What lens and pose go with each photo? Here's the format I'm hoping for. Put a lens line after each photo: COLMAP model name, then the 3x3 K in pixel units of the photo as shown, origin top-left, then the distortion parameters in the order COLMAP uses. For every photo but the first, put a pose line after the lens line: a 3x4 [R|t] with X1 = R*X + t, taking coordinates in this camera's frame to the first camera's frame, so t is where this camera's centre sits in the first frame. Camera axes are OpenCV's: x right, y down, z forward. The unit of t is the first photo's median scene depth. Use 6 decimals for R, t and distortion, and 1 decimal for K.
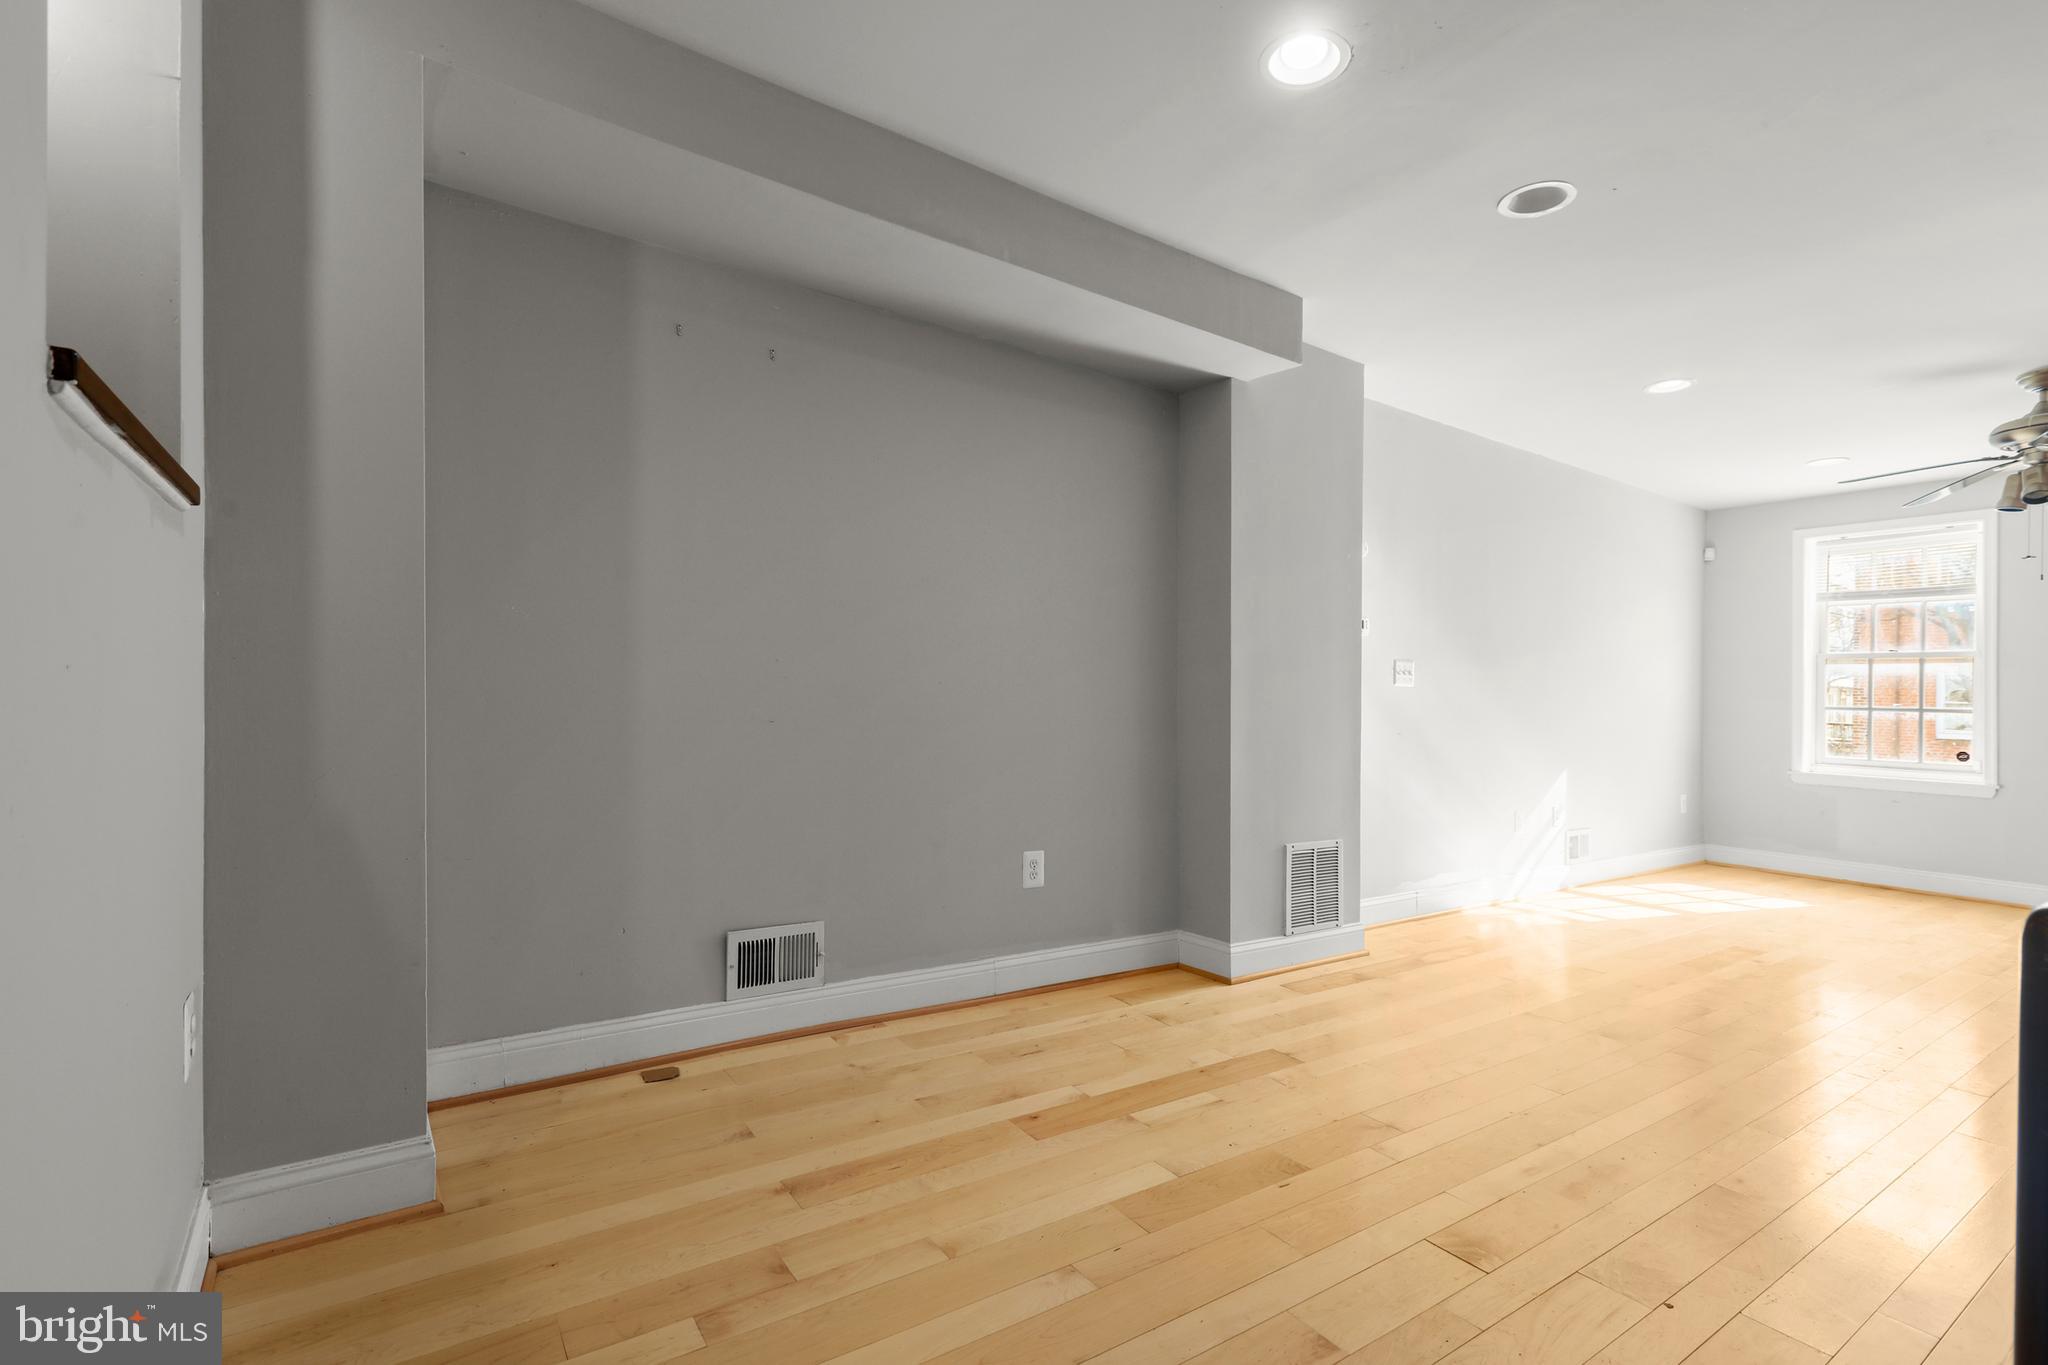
lens RADIAL K [[939.8, 0, 1014.4], [0, 939.8, 678.2], [0, 0, 1]] dist [-0.011744, 0.007245]
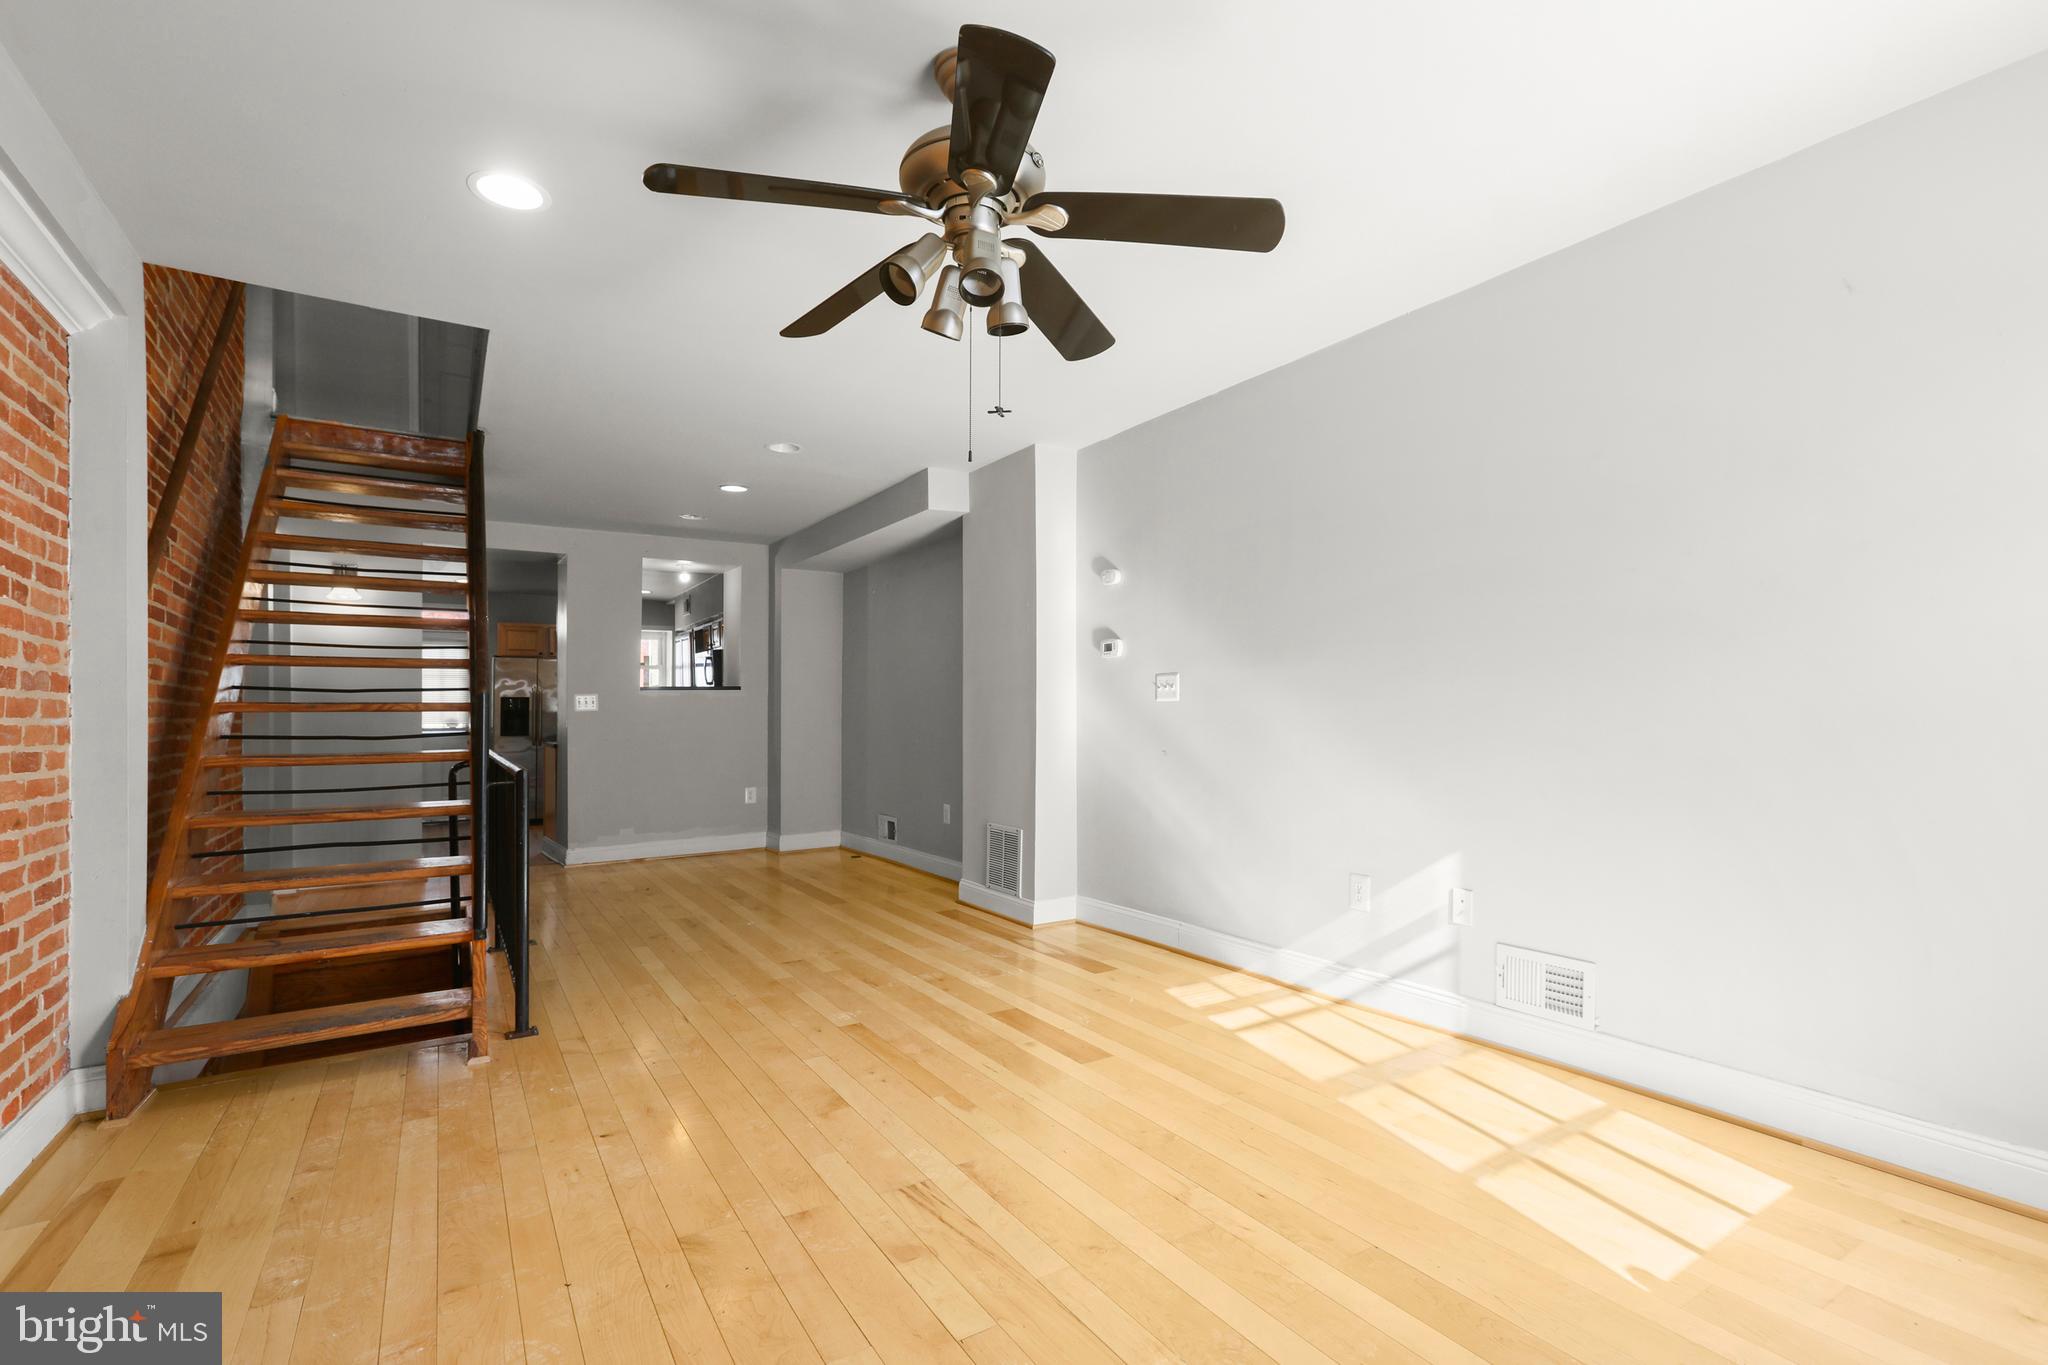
lens RADIAL K [[939.8, 0, 996.8], [0, 939.8, 663.2], [0, 0, 1]] dist [-0.011744, 0.007245]
pose [[-0.053567, -0.072748, -0.995911, 1.180508], [0.032112, 0.996701, -0.074533, 0.030388], [0.998048, -0.035973, -0.051054, 0.754473]]
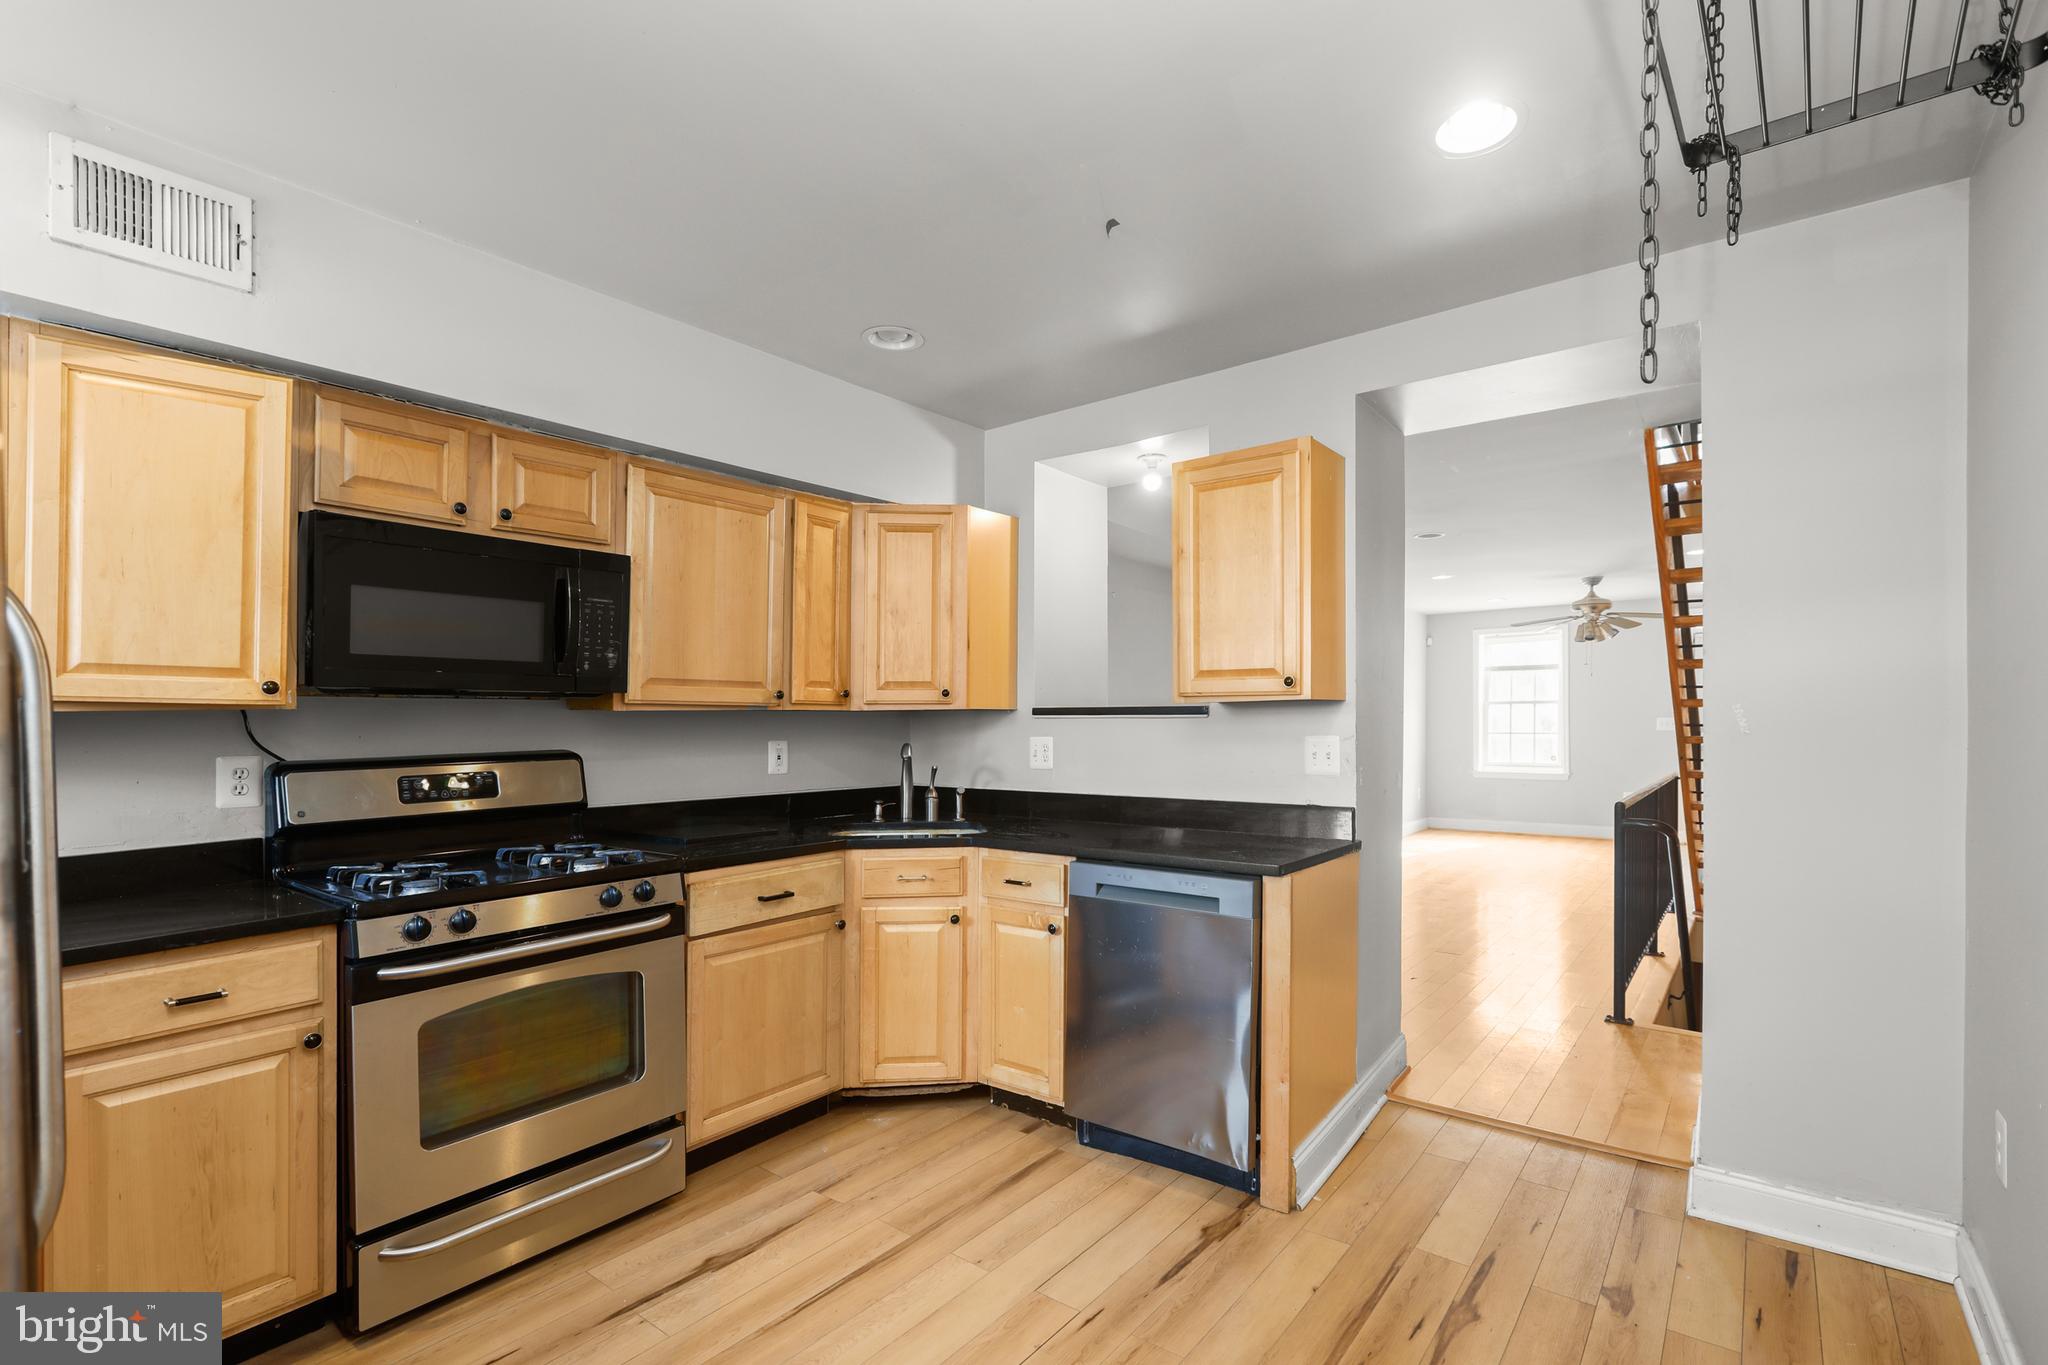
lens RADIAL K [[939.8, 0, 1035.9], [0, 939.8, 728.2], [0, 0, 1]] dist [-0.011744, 0.007245]
pose [[0.949800, -0.030805, 0.311337, -0.542349], [0.021222, 0.999192, 0.034124, -0.063384], [-0.312136, -0.025804, 0.949687, -0.444892]]
